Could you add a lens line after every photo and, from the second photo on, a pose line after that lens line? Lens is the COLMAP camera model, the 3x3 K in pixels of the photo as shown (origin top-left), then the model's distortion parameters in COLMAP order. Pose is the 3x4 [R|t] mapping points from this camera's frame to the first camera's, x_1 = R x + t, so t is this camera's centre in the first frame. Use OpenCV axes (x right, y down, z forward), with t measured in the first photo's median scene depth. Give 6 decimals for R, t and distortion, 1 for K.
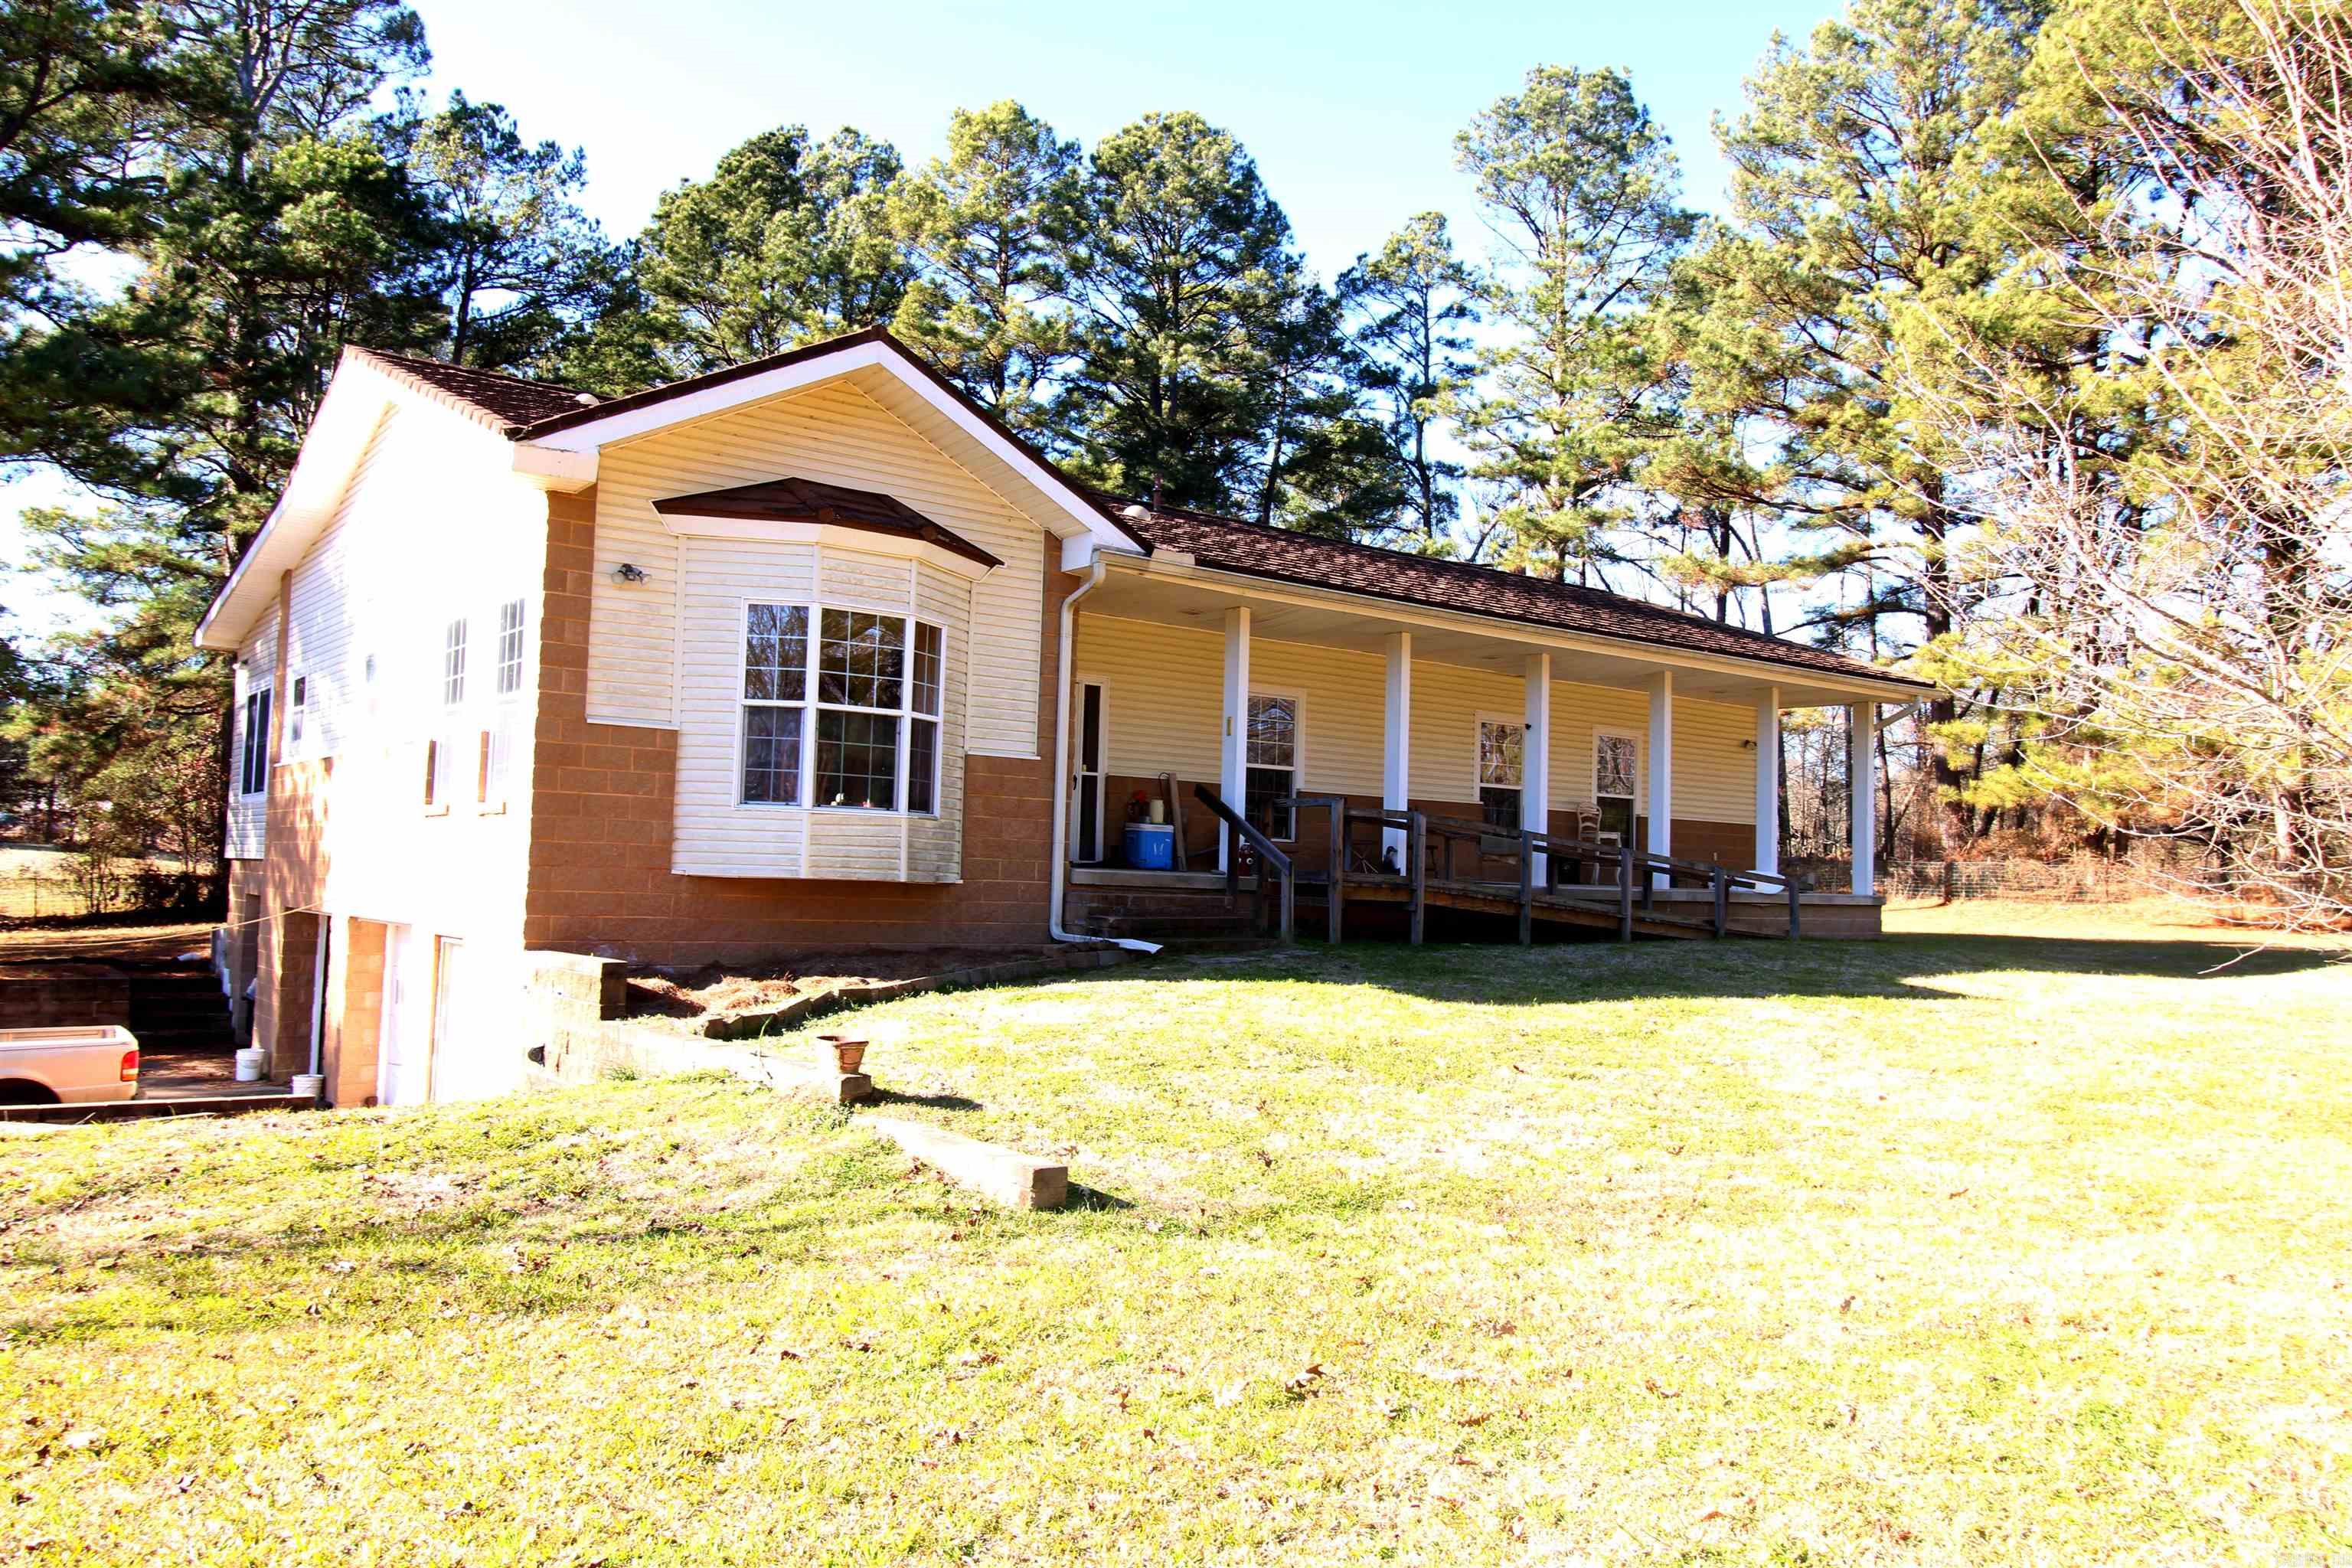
lens RADIAL K [[1711.4, 0, 1176.0], [0, 1711.4, 784.0], [0, 0, 1]] dist [0.001896, -0.000051]
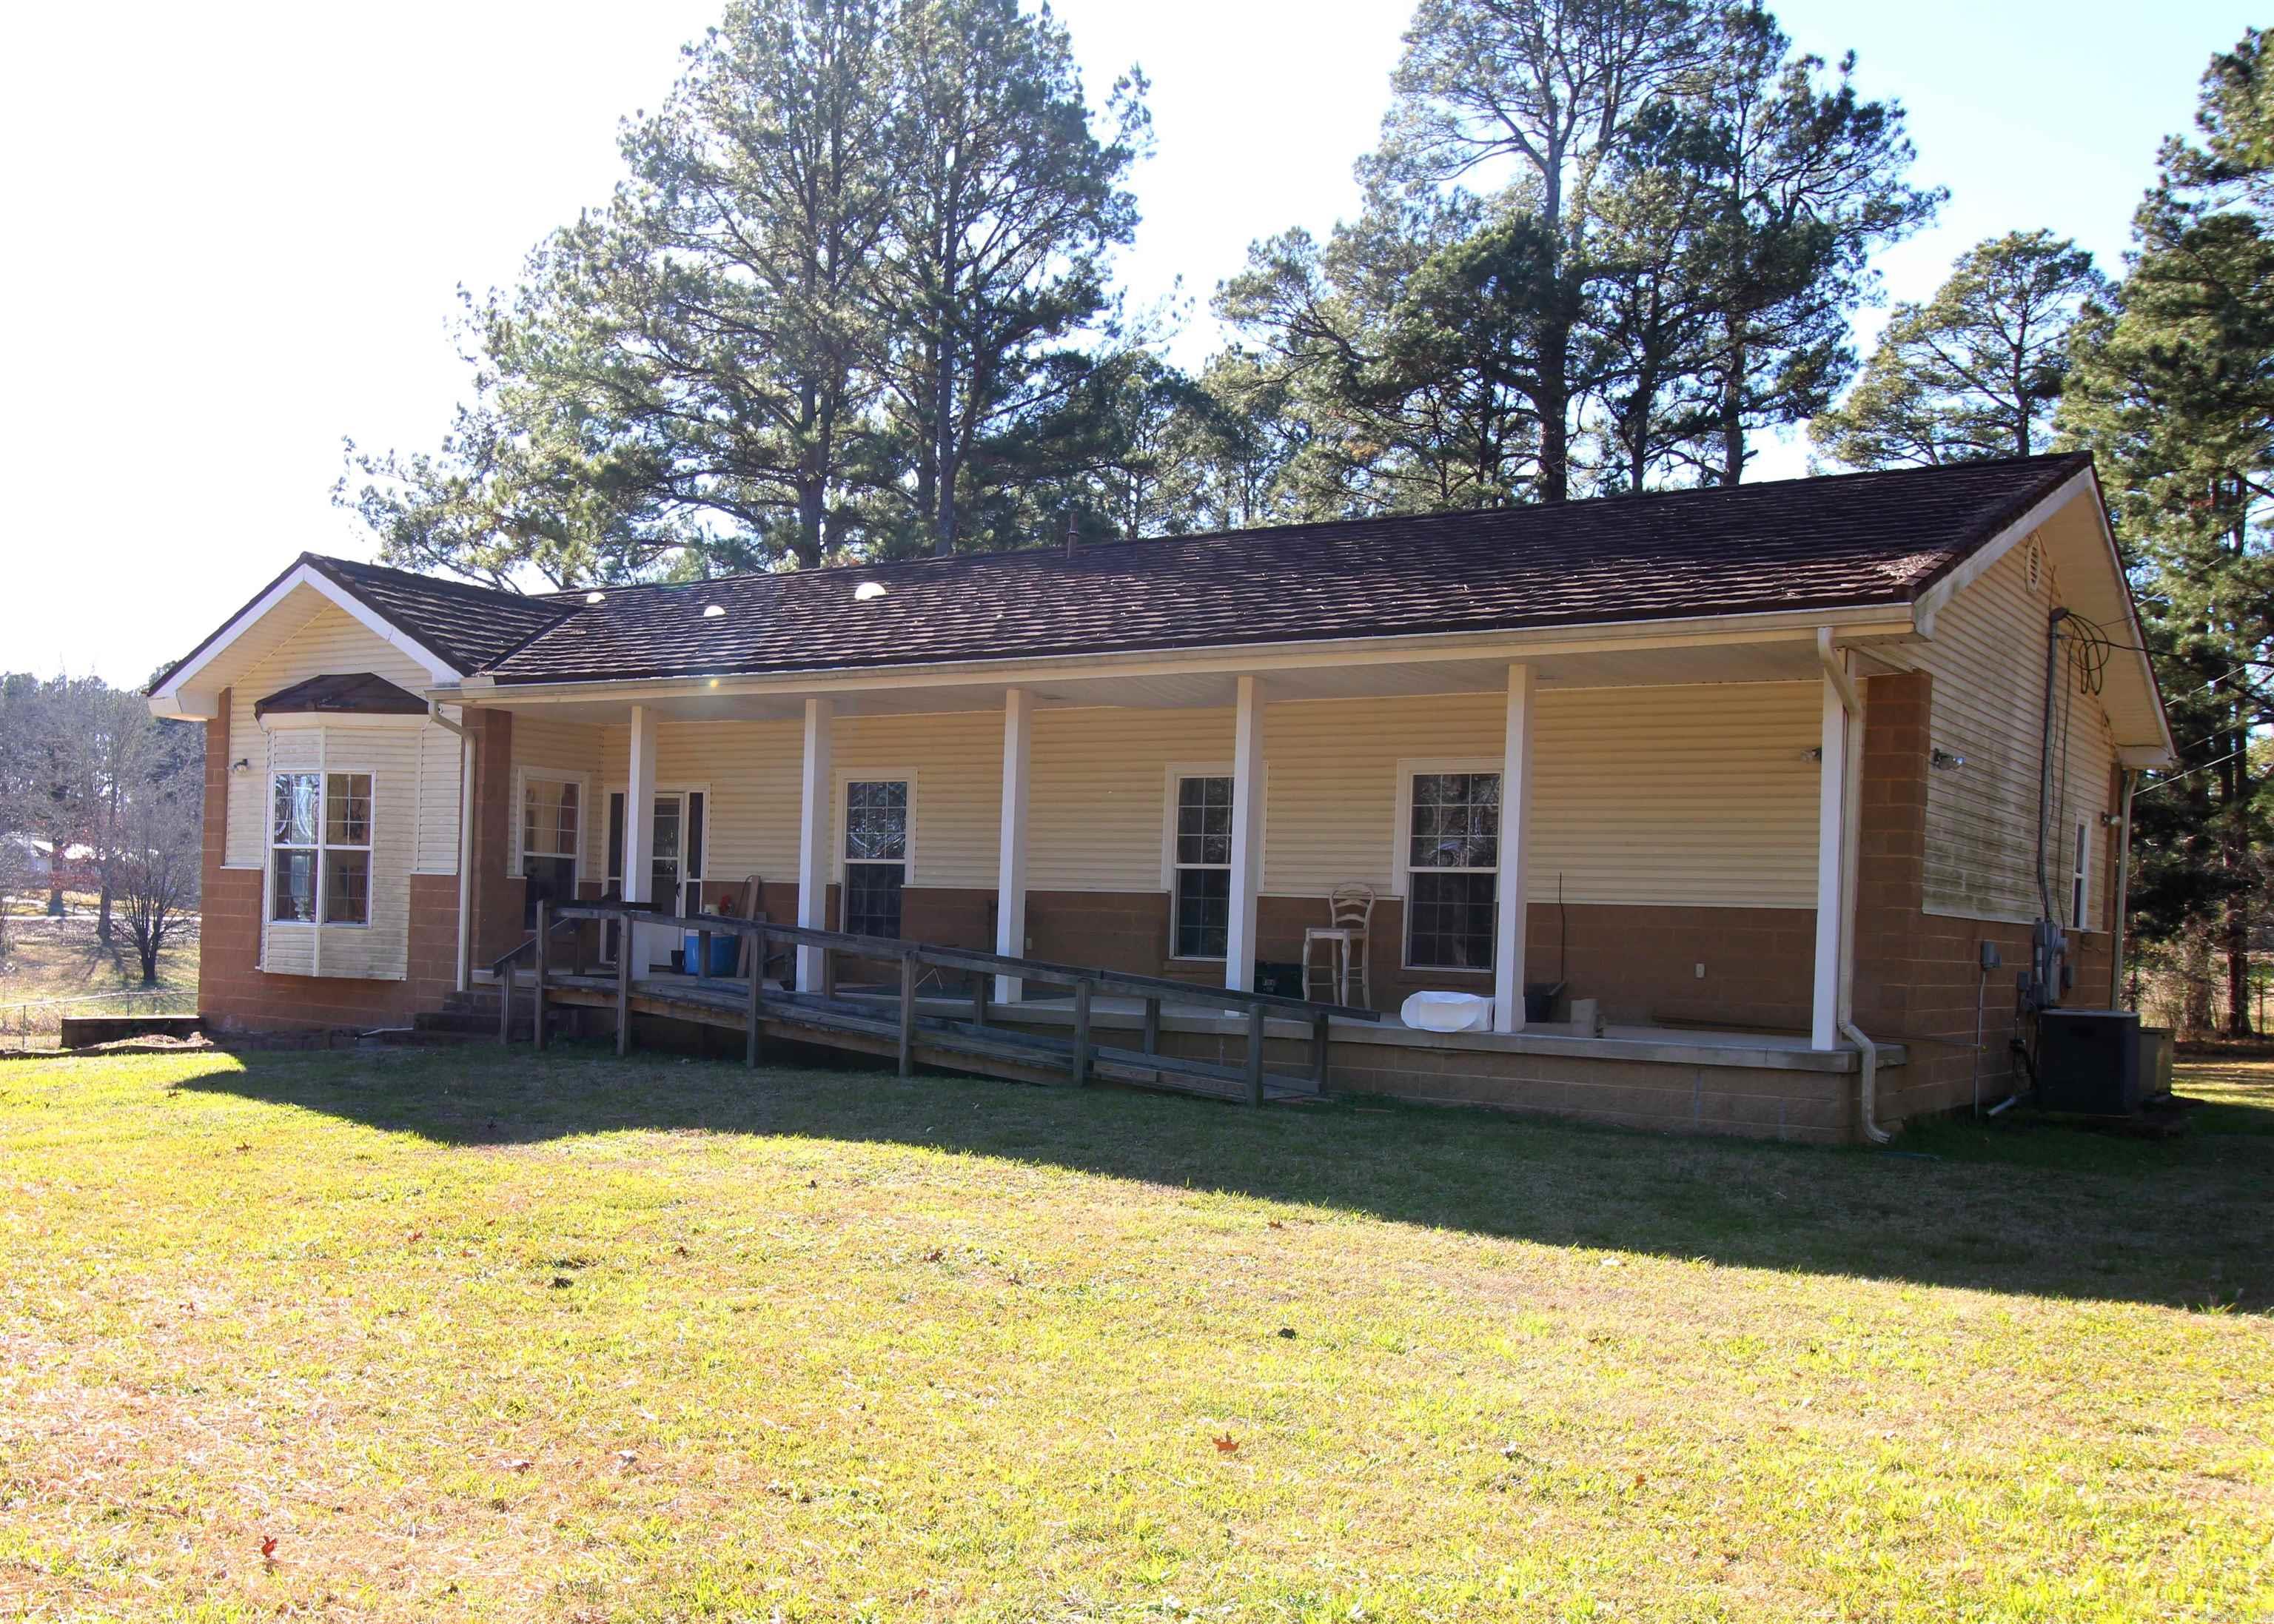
lens RADIAL K [[2057.1, 0, 975.8], [0, 2057.1, 936.2], [0, 0, 1]] dist [0.012031, 0.003782]
pose [[0.305087, -0.016225, -0.952186, 1.355072], [0.025199, 0.999642, -0.008960, 0.048833], [0.951991, -0.021260, 0.305387, 0.914185]]
